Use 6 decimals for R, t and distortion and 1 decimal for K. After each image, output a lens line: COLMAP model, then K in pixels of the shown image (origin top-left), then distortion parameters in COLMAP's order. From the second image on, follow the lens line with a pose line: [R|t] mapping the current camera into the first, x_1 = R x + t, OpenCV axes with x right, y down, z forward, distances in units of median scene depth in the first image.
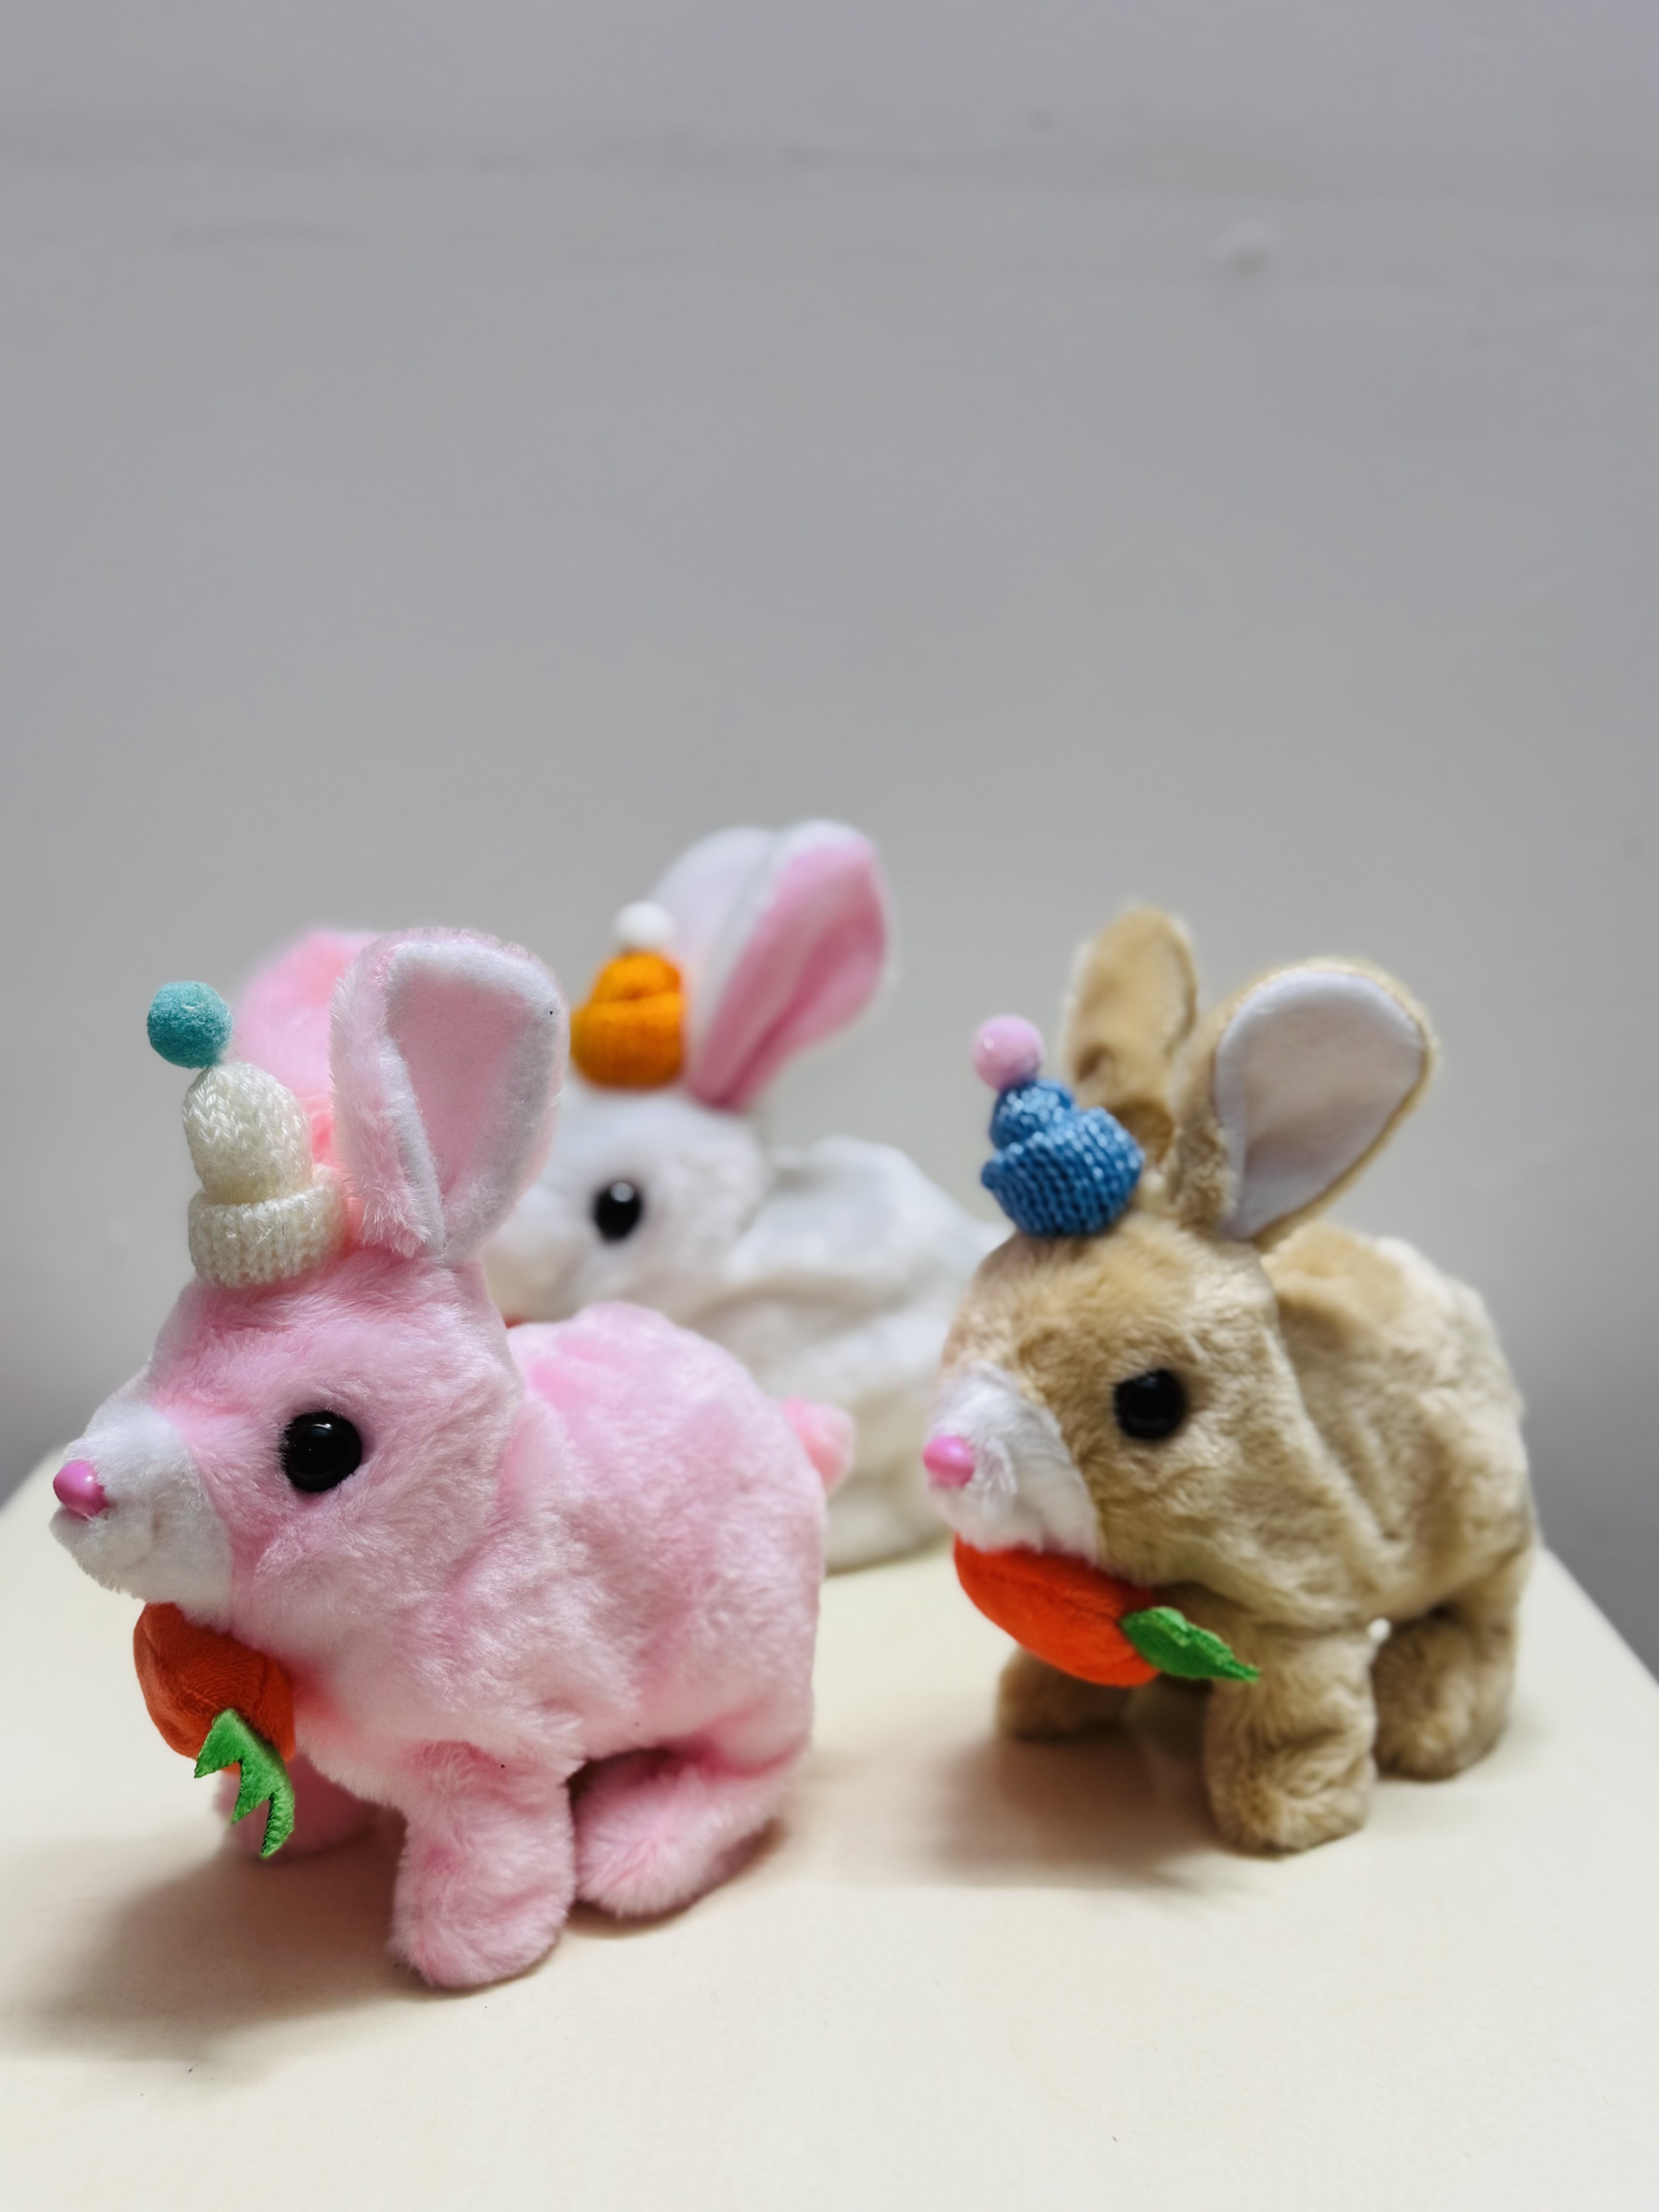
lens RADIAL K [[2628.5, 0, 829.5], [0, 2628.5, 1106.0], [0, 0, 1]] dist [0.193243, -0.399718]
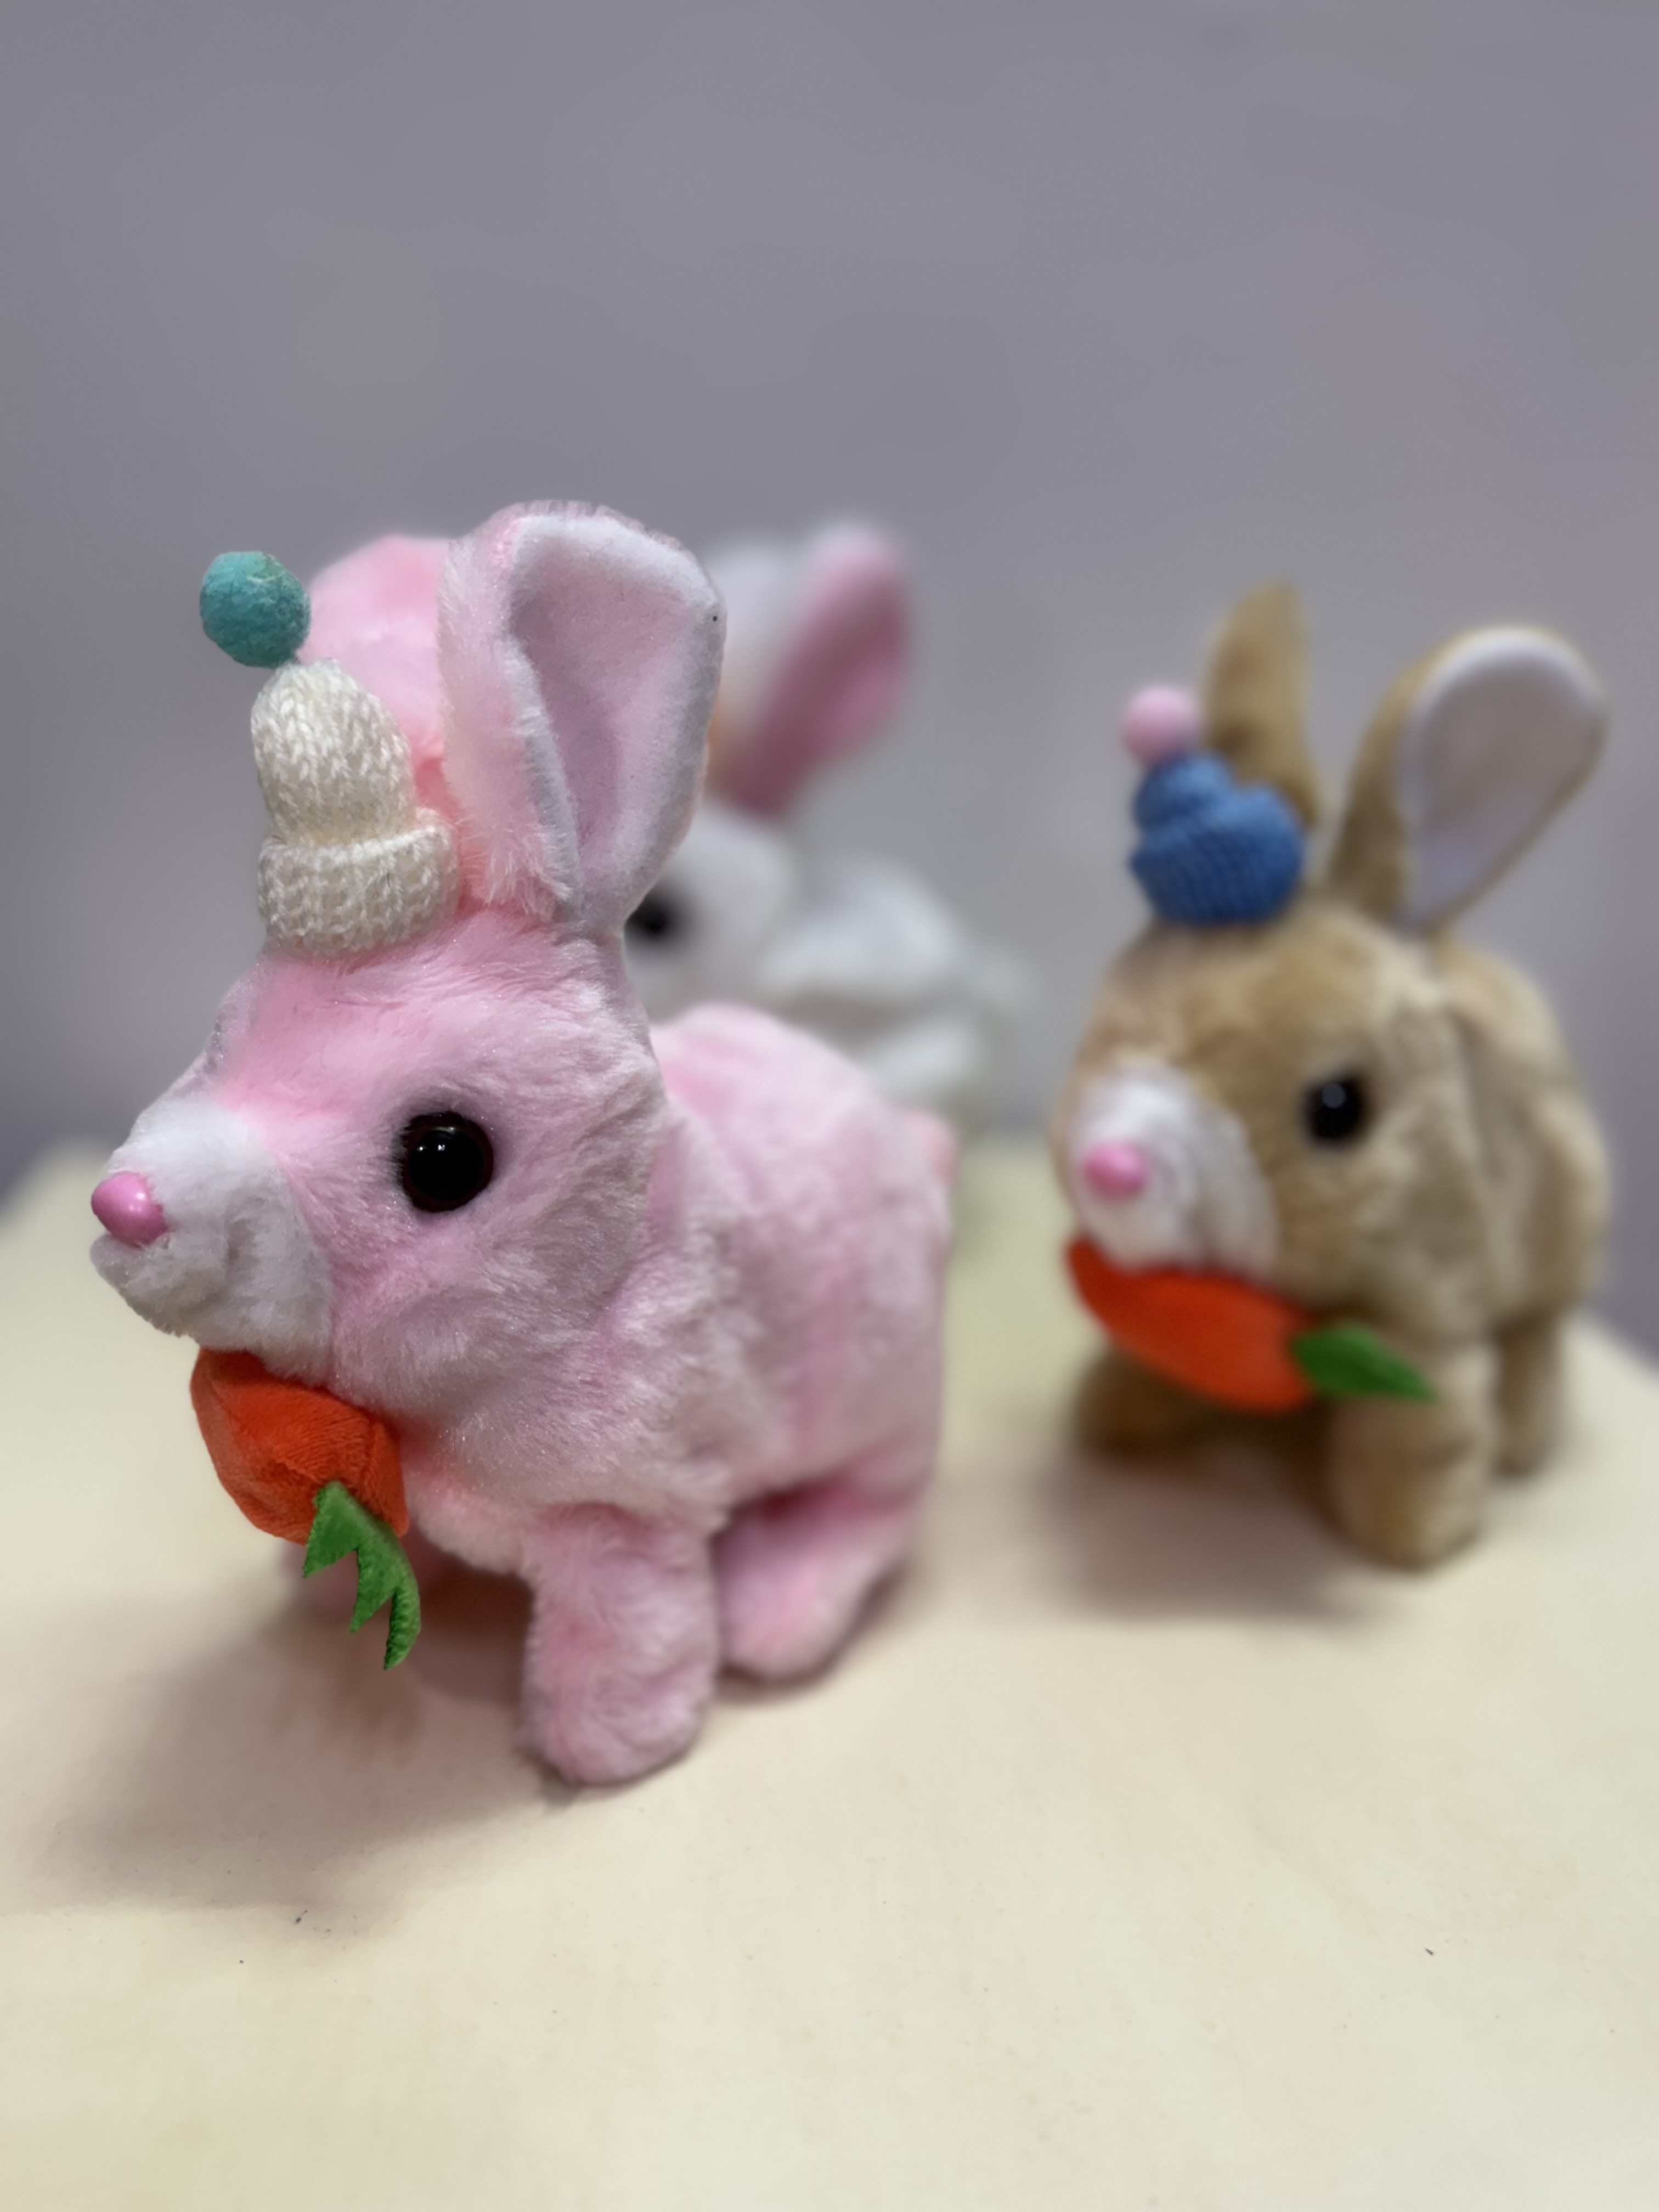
lens RADIAL K [[1776.0, 0, 829.5], [0, 1776.0, 1106.0], [0, 0, 1]] dist [0.123451, -0.277291]
pose [[0.988549, 0.000020, 0.150901, -0.155660], [-0.014437, 0.995425, 0.094446, 0.060837], [-0.150209, -0.095543, 0.984027, 0.452120]]
